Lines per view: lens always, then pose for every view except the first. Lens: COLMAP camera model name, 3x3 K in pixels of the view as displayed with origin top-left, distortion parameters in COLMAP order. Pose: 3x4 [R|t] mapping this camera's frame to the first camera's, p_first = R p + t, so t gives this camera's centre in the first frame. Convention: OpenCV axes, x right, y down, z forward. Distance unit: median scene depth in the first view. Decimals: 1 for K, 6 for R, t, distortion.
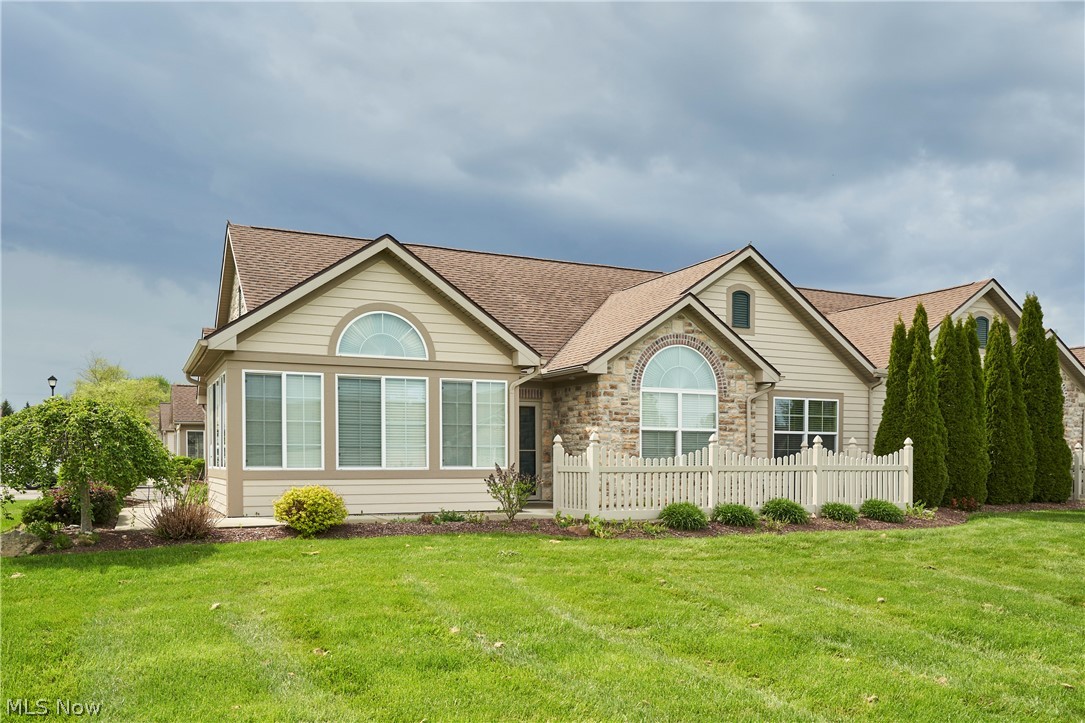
lens RADIAL K [[850.8, 0, 543.2], [0, 850.8, 470.8], [0, 0, 1]] dist [0.003917, 0.000916]
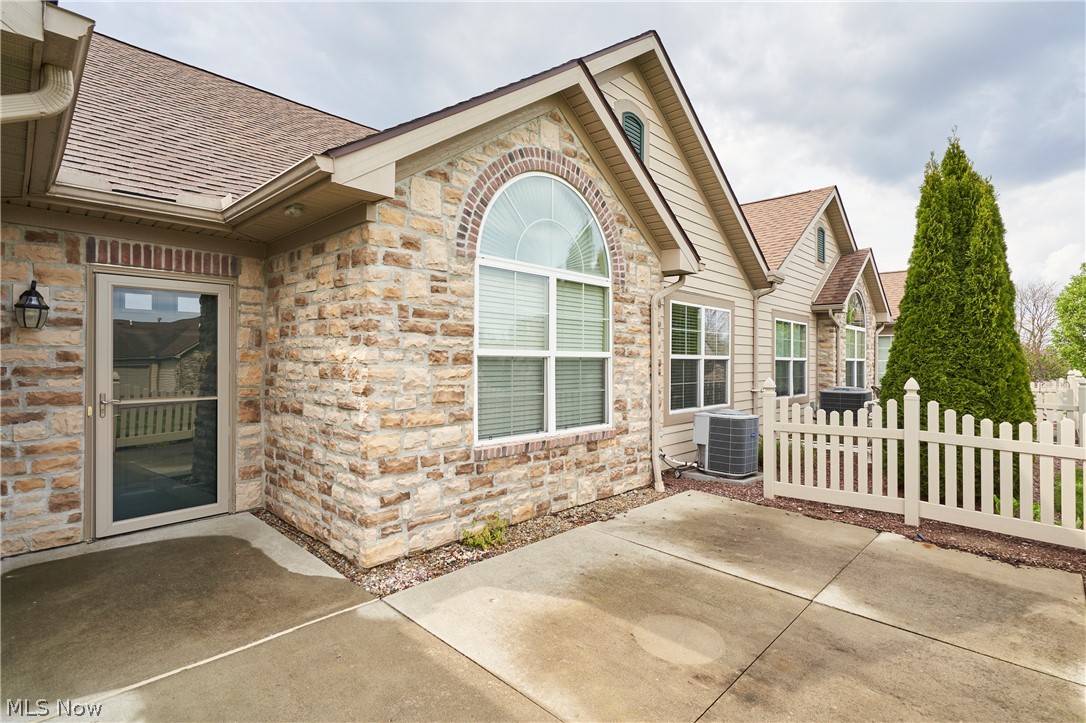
lens RADIAL K [[518.7, 0, 543.0], [0, 518.7, 354.6], [0, 0, 1]] dist [-0.007440, 0.000598]
pose [[0.935150, 0.007756, 0.354167, 0.054796], [-0.001156, 0.999822, -0.018842, -0.043577], [-0.354250, 0.017211, 0.934993, 0.745688]]
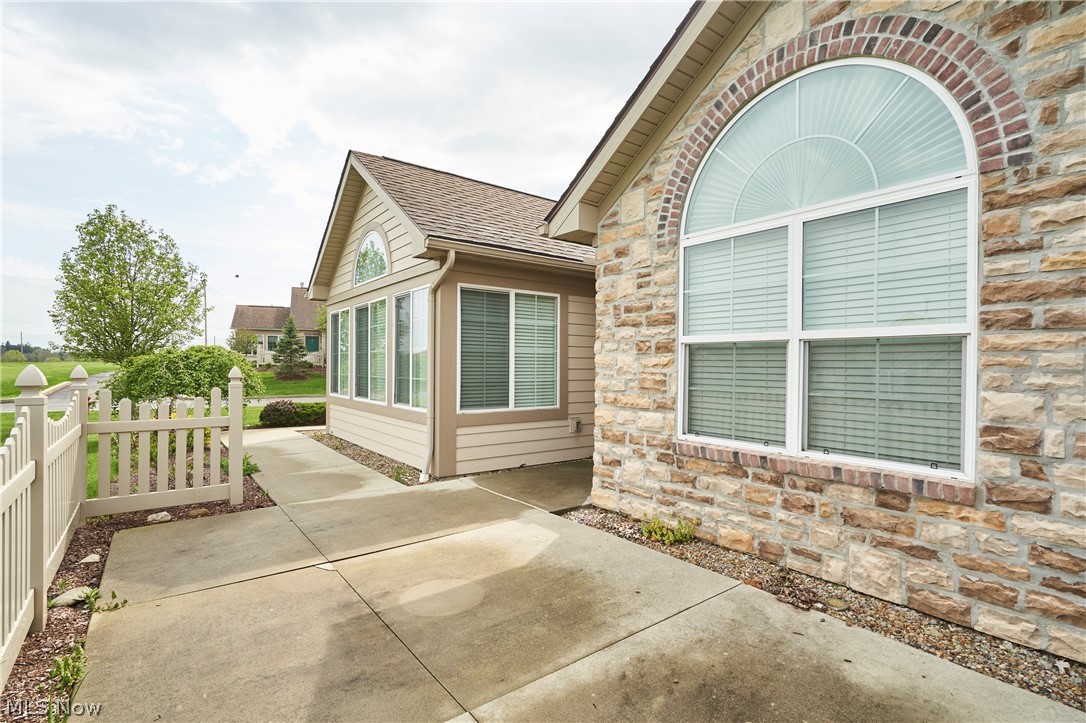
lens RADIAL K [[518.7, 0, 544.1], [0, 518.7, 361.9], [0, 0, 1]] dist [-0.007440, 0.000598]
pose [[0.215440, -0.006595, -0.976495, 0.335961], [-0.018660, 0.999767, -0.010869, -0.035435], [0.976339, 0.020563, 0.215267, 0.880456]]
